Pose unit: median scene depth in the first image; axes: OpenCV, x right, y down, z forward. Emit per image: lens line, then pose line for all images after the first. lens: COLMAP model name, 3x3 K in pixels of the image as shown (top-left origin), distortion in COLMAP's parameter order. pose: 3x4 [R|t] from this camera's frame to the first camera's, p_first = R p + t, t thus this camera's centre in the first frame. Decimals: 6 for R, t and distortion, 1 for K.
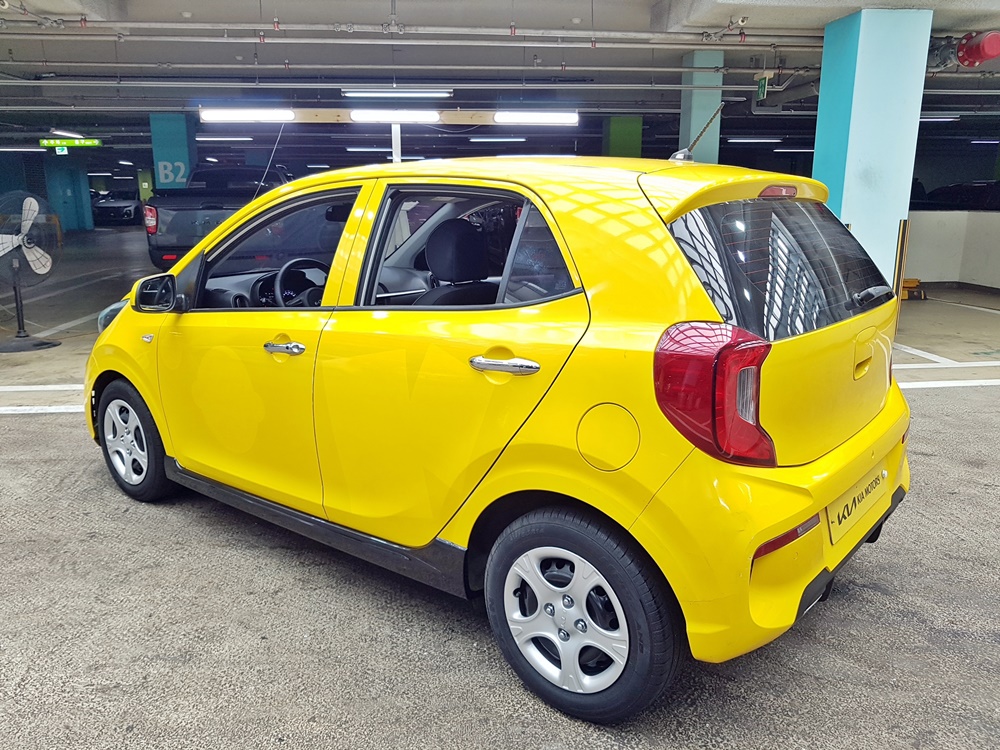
lens RADIAL K [[793.5, 0, 496.6], [0, 793.5, 376.6], [0, 0, 1]] dist [-0.008447, 0.012467]
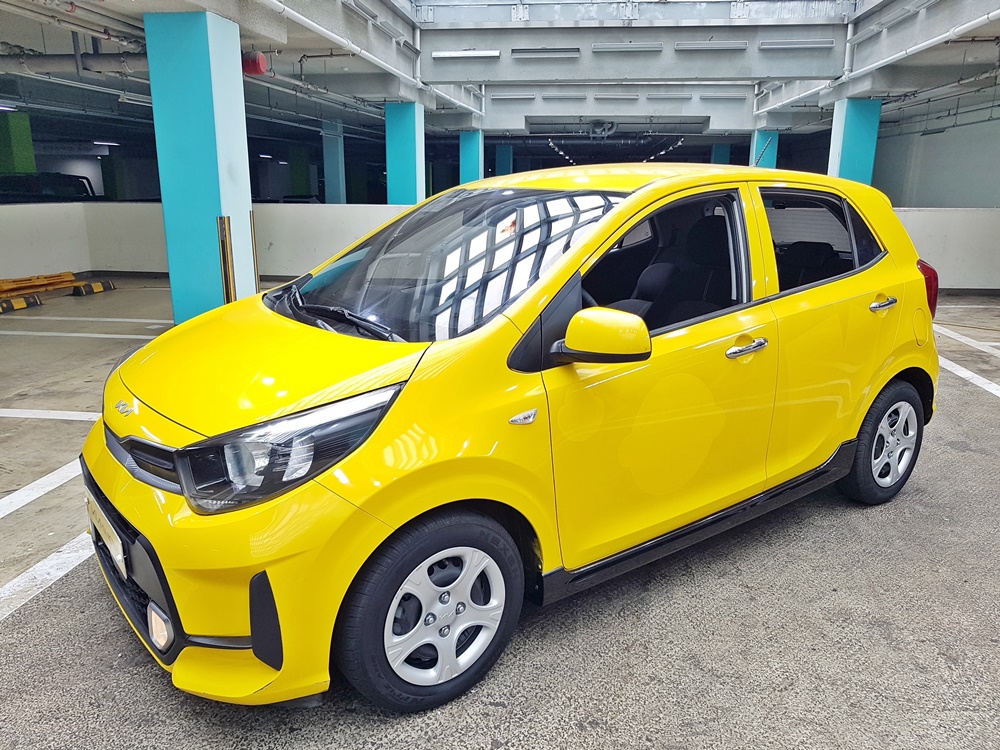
lens RADIAL K [[784.4, 0, 494.7], [0, 784.4, 382.2], [0, 0, 1]] dist [-0.011004, 0.004183]
pose [[0.234964, -0.236528, 0.942787, -0.473984], [0.214506, 0.958645, 0.187046, -0.091432], [-0.948040, 0.158284, 0.275983, 0.377256]]
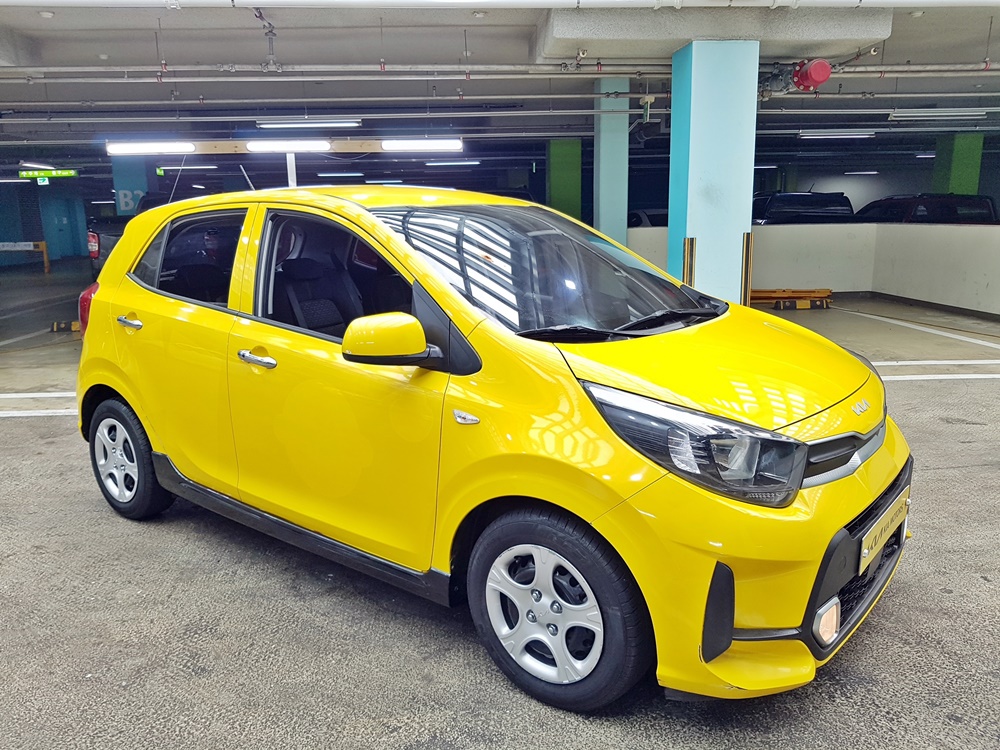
lens RADIAL K [[785.7, 0, 500.0], [0, 785.7, 375.0], [0, 0, 1]] dist [-0.004237, 0.006133]
pose [[0.999683, -0.013100, -0.021517, 0.187848], [0.012566, 0.999615, -0.024748, 0.015641], [0.021833, 0.024469, 0.999462, -0.062624]]
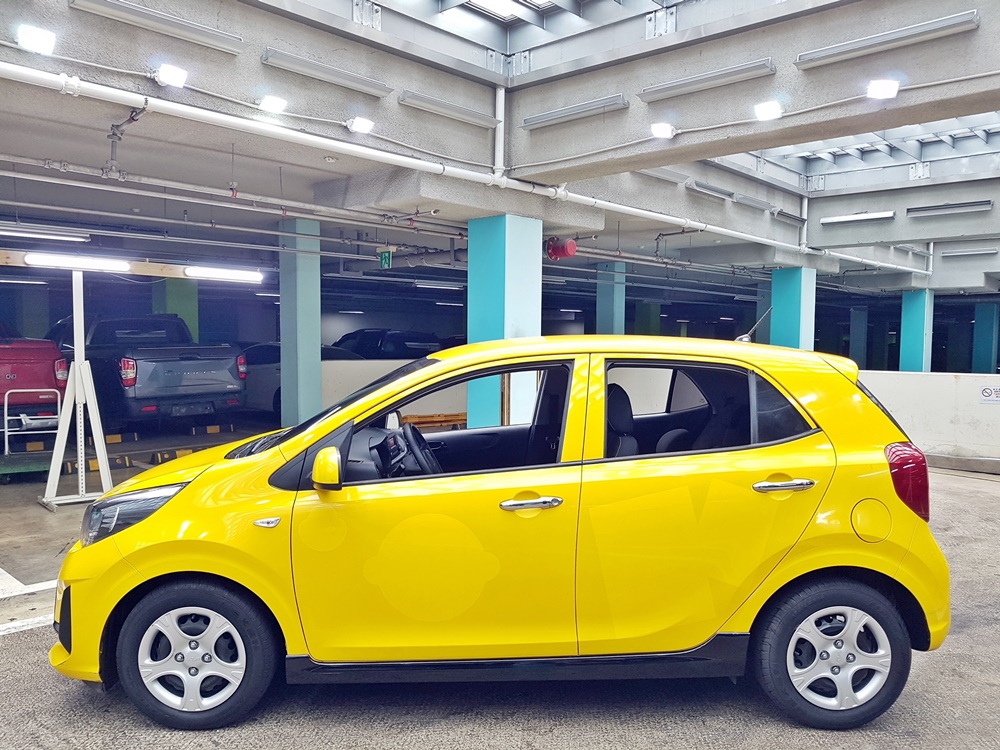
lens RADIAL K [[783.9, 0, 496.7], [0, 783.9, 379.2], [0, 0, 1]] dist [-0.009689, 0.013559]
pose [[0.755713, -0.024515, 0.654444, -0.366749], [0.137774, 0.982887, -0.122275, -0.028839], [-0.640247, 0.182570, 0.746158, 0.069814]]
